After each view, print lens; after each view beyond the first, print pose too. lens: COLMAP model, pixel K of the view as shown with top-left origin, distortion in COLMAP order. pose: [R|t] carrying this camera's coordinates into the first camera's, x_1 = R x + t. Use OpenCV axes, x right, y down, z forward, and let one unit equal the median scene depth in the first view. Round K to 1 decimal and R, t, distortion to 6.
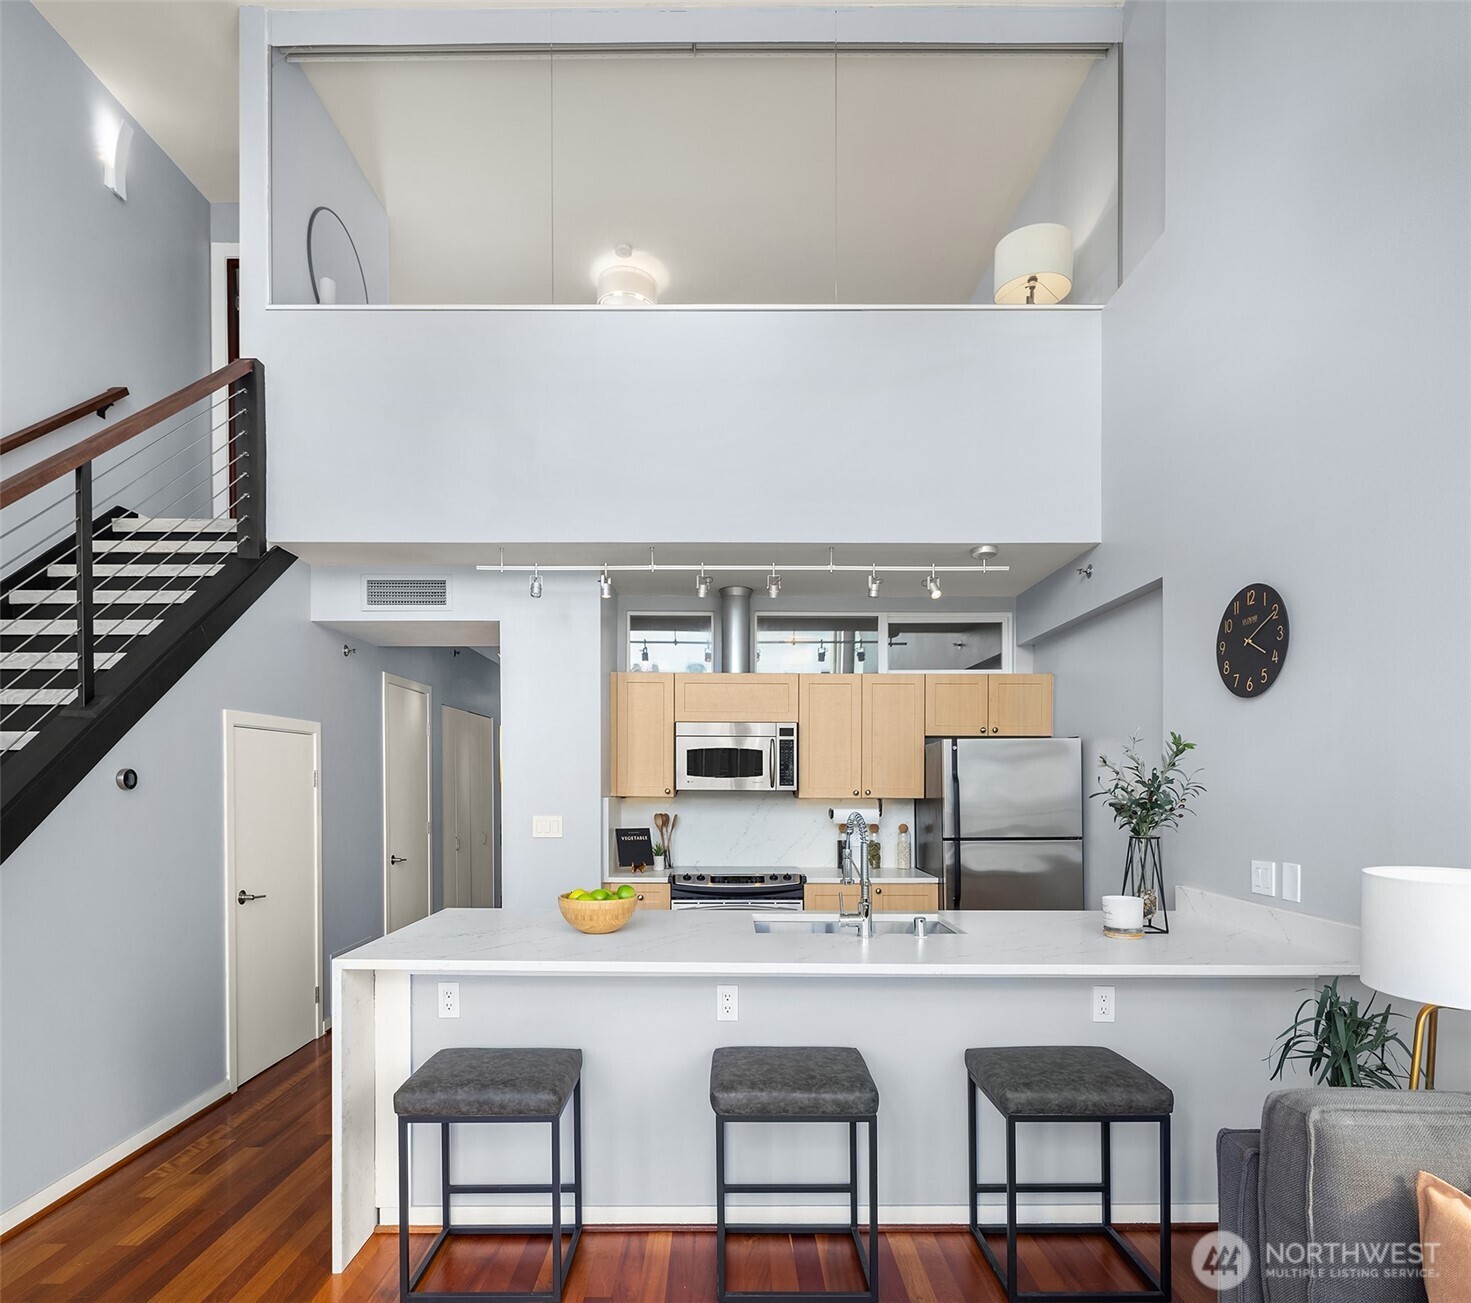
lens RADIAL K [[827.1, 0, 720.6], [0, 827.1, 801.3], [0, 0, 1]] dist [-0.004725, -0.000989]
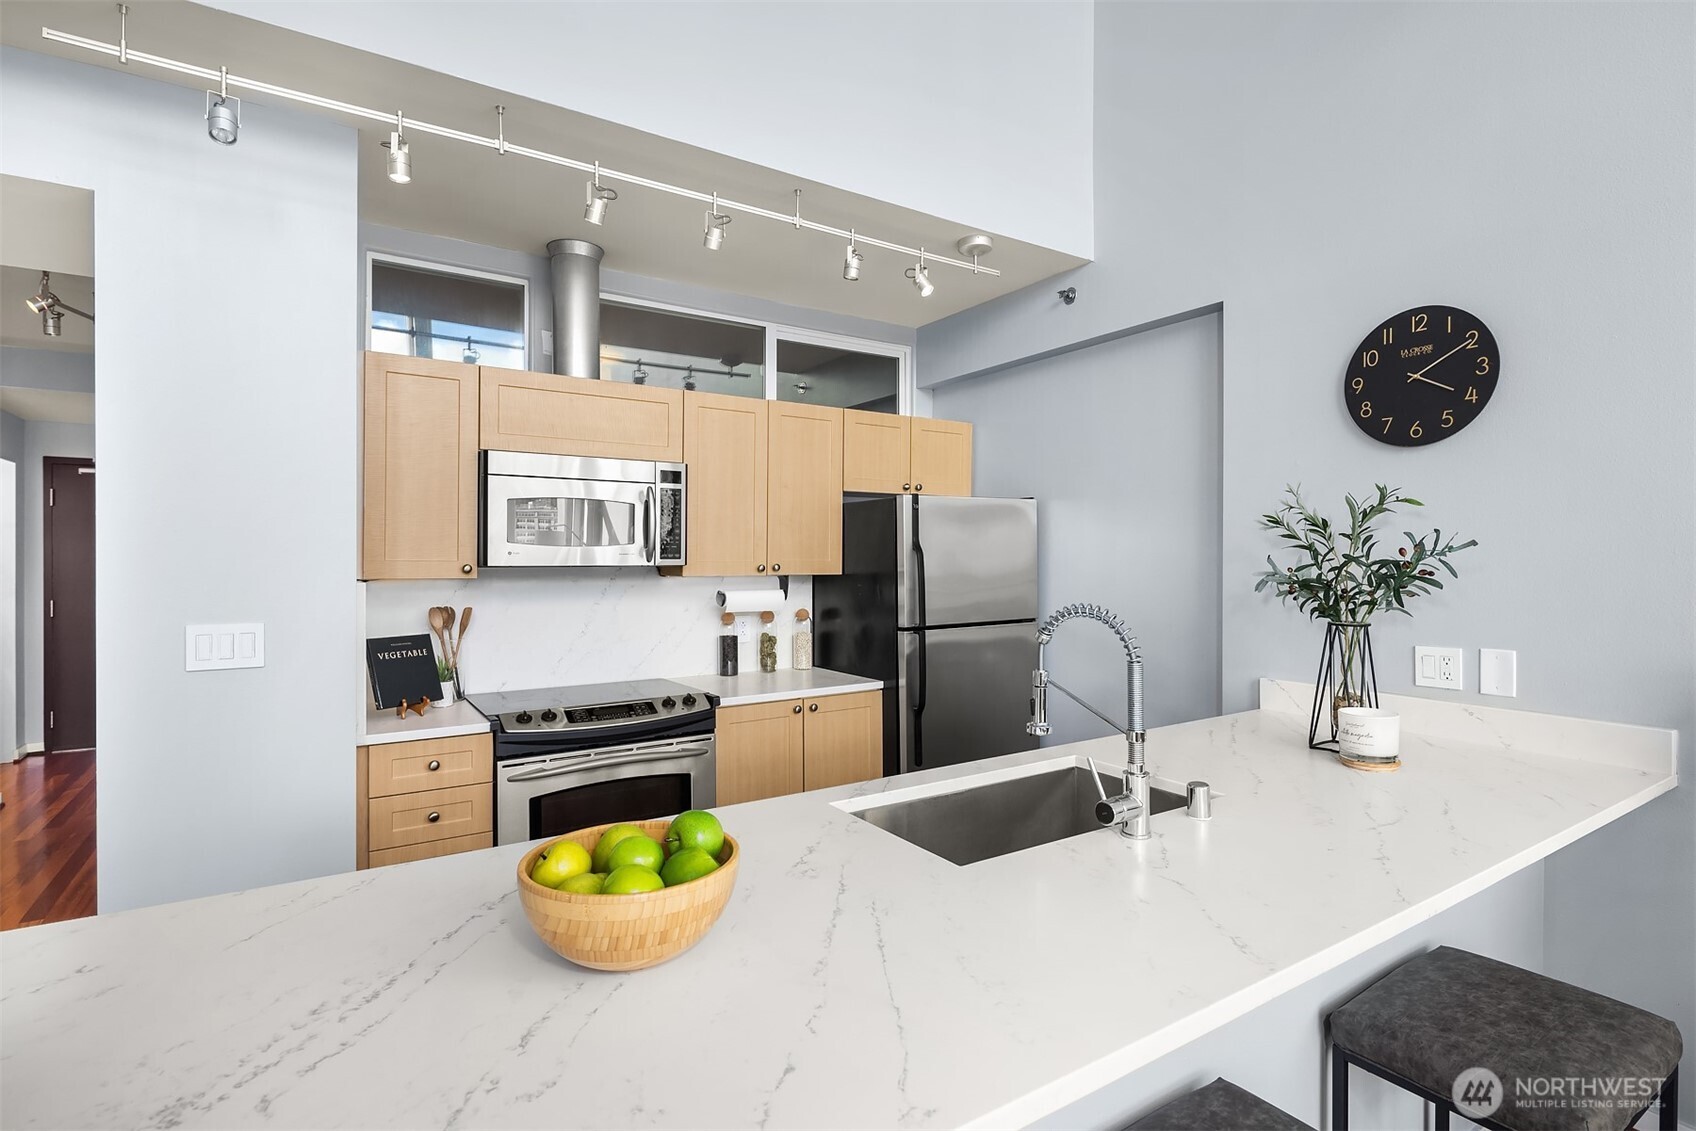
lens RADIAL K [[821.4, 0, 856.2], [0, 821.4, 560.9], [0, 0, 1]] dist [0.003615, -0.005328]
pose [[0.832156, -0.005812, 0.554511, -0.167924], [0.015073, 0.999813, -0.012142, -0.007051], [-0.554337, 0.018462, 0.832088, 0.400241]]
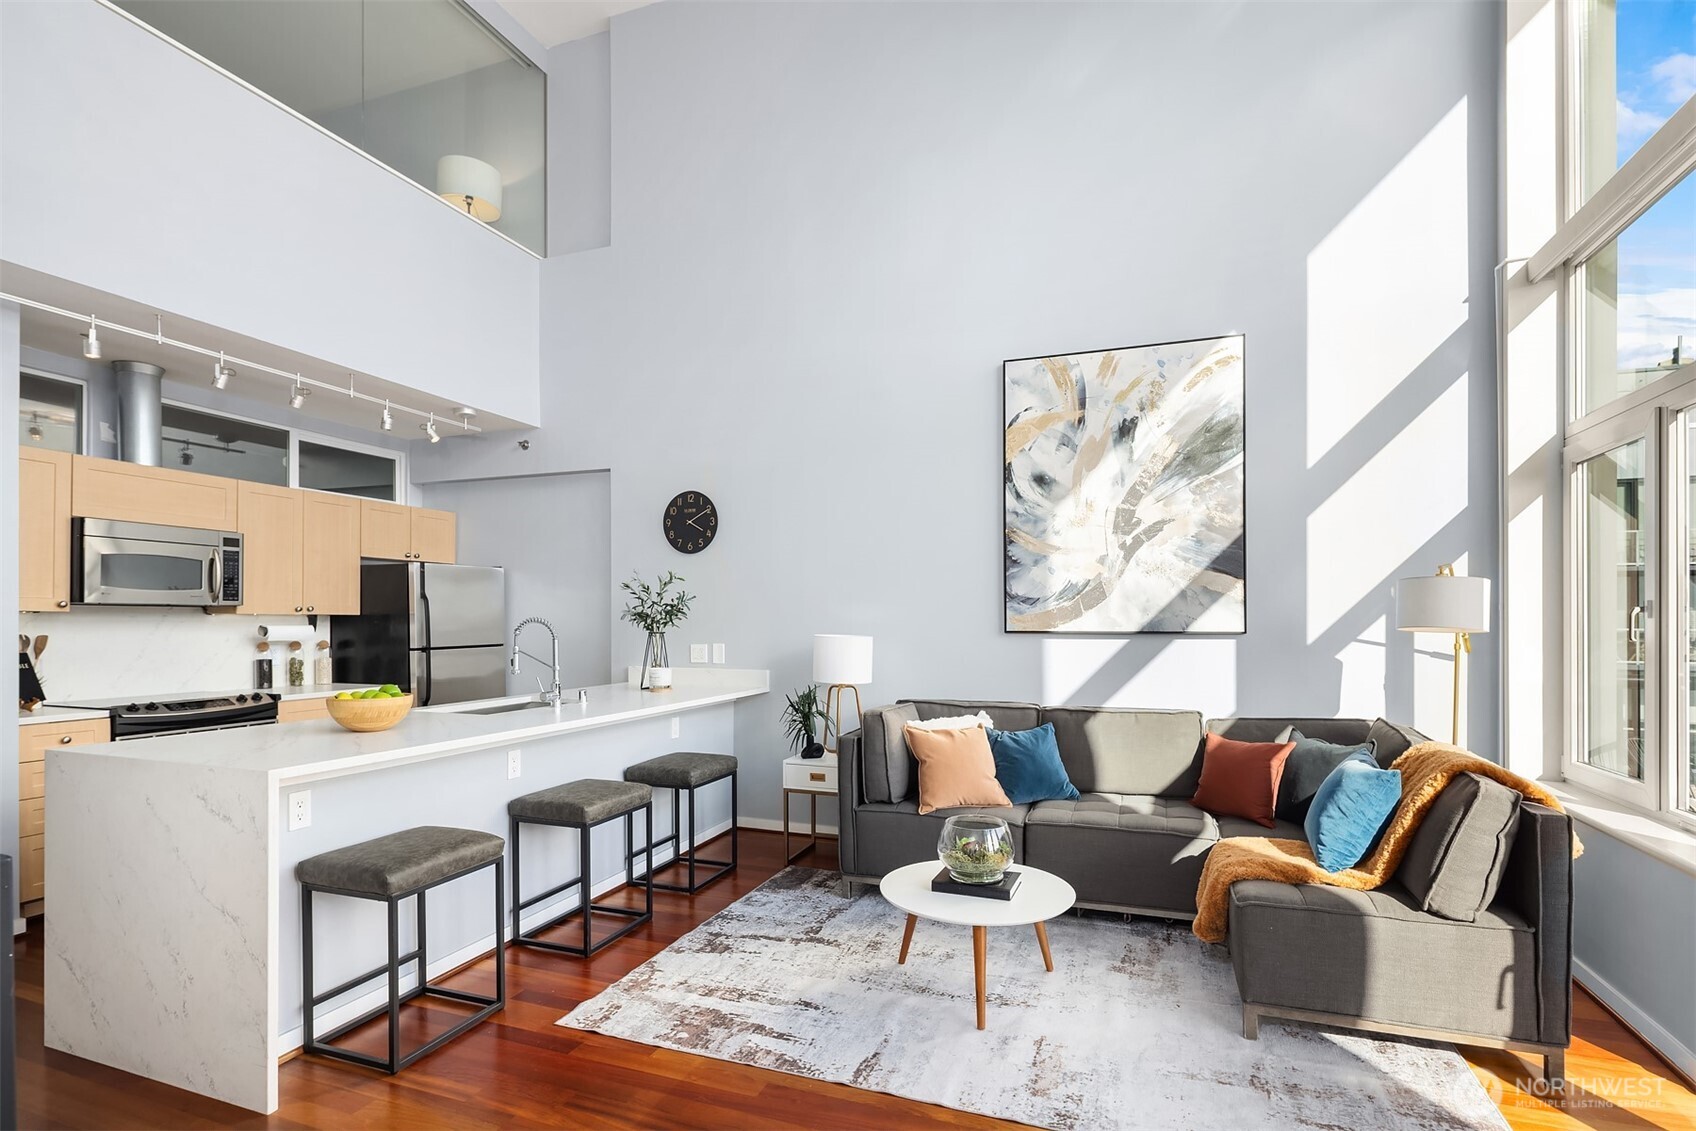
lens RADIAL K [[821.4, 0, 854.8], [0, 821.4, 639.1], [0, 0, 1]] dist [0.003615, -0.005328]
pose [[0.337380, -0.023291, 0.941080, -0.579867], [0.017673, 0.999674, 0.018405, 0.020932], [-0.941203, 0.010422, 0.337681, 0.040577]]
